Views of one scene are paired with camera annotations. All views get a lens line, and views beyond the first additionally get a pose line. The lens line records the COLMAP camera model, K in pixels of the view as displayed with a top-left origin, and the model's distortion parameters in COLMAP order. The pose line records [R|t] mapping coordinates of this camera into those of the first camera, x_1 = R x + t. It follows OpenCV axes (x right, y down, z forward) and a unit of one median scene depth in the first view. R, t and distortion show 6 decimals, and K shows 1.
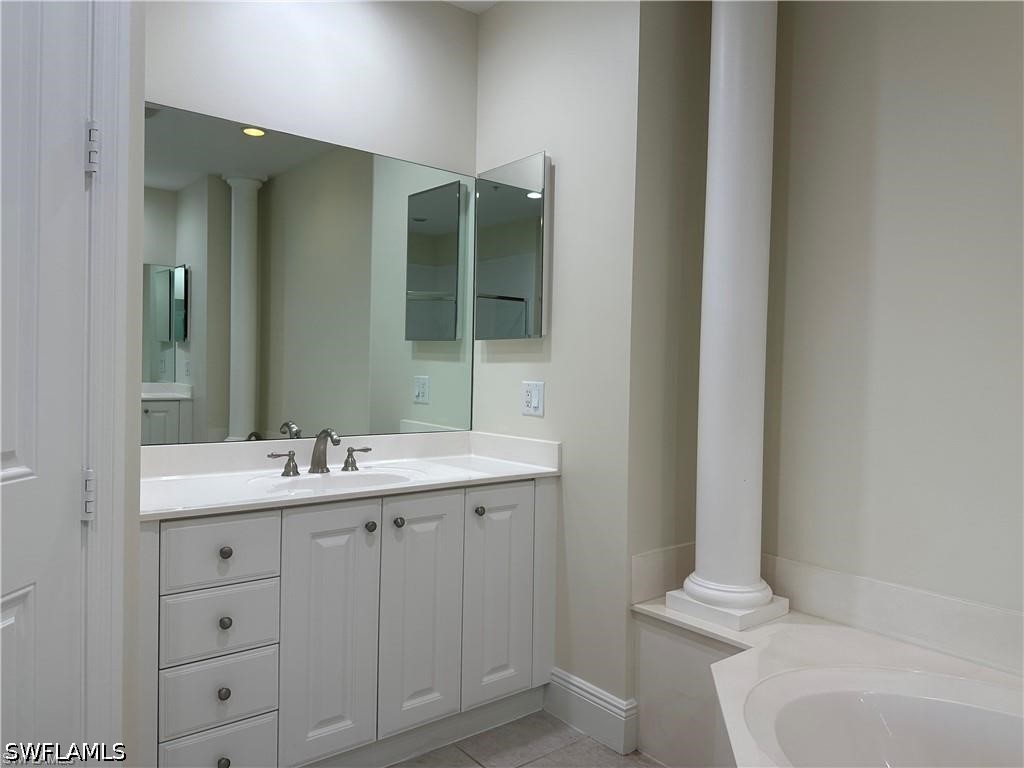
lens RADIAL K [[715.3, 0, 512.0], [0, 715.3, 384.0], [0, 0, 1]] dist [0.106048, -0.154973]
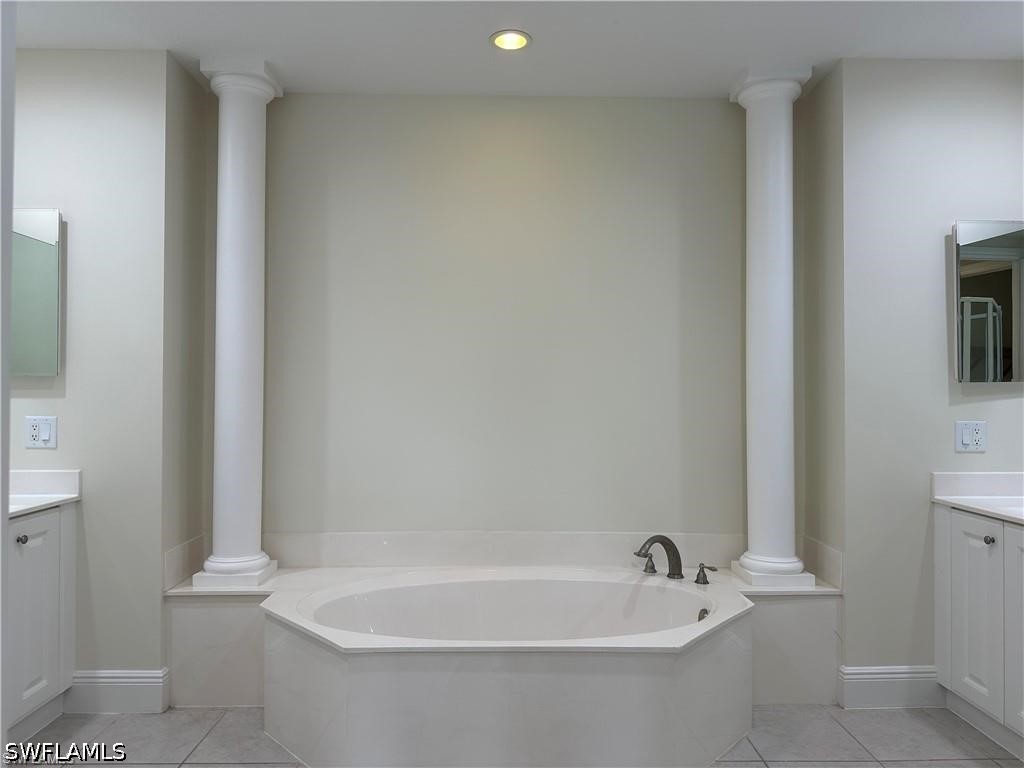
lens RADIAL K [[715.3, 0, 512.0], [0, 715.3, 384.0], [0, 0, 1]] dist [0.106048, -0.154973]
pose [[0.625725, -0.010642, 0.779971, -0.407197], [0.025911, 0.999639, -0.007147, -0.027901], [-0.779613, 0.024682, 0.625775, -0.245169]]
